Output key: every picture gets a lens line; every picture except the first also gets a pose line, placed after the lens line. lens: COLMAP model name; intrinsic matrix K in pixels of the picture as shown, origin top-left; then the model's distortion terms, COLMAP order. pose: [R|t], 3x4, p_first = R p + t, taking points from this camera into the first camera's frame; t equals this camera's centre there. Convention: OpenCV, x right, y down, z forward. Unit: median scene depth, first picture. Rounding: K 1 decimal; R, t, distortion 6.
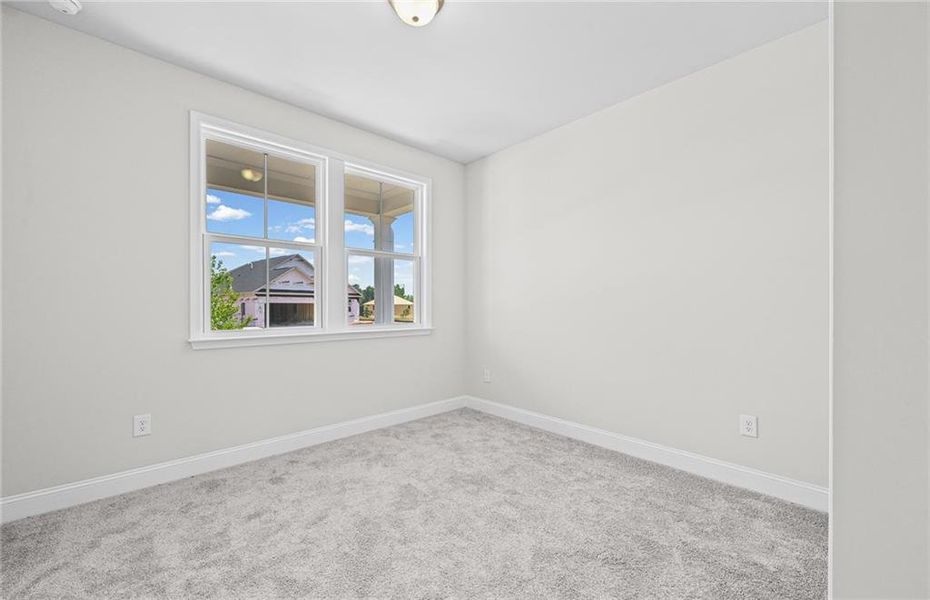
lens RADIAL K [[393.1, 0, 468.4], [0, 393.1, 303.9], [0, 0, 1]] dist [-0.004565, 0.000639]
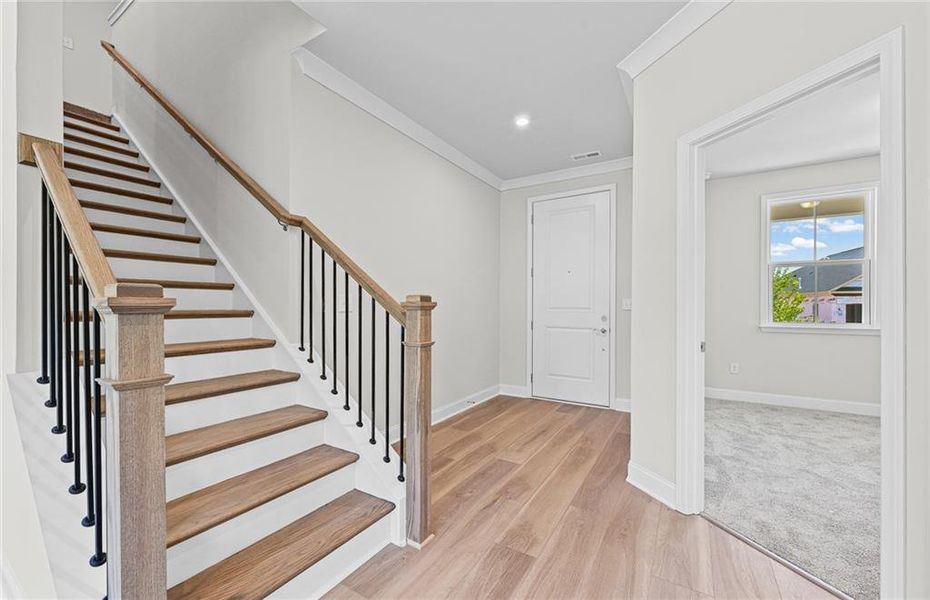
lens RADIAL K [[376.8, 0, 463.7], [0, 376.8, 306.2], [0, 0, 1]] dist [0.001369, 0.000145]
pose [[0.291875, 0.002910, -0.956452, 0.517041], [0.000287, 0.999995, 0.003130, -0.001586], [0.956456, -0.001188, 0.291873, -0.763026]]
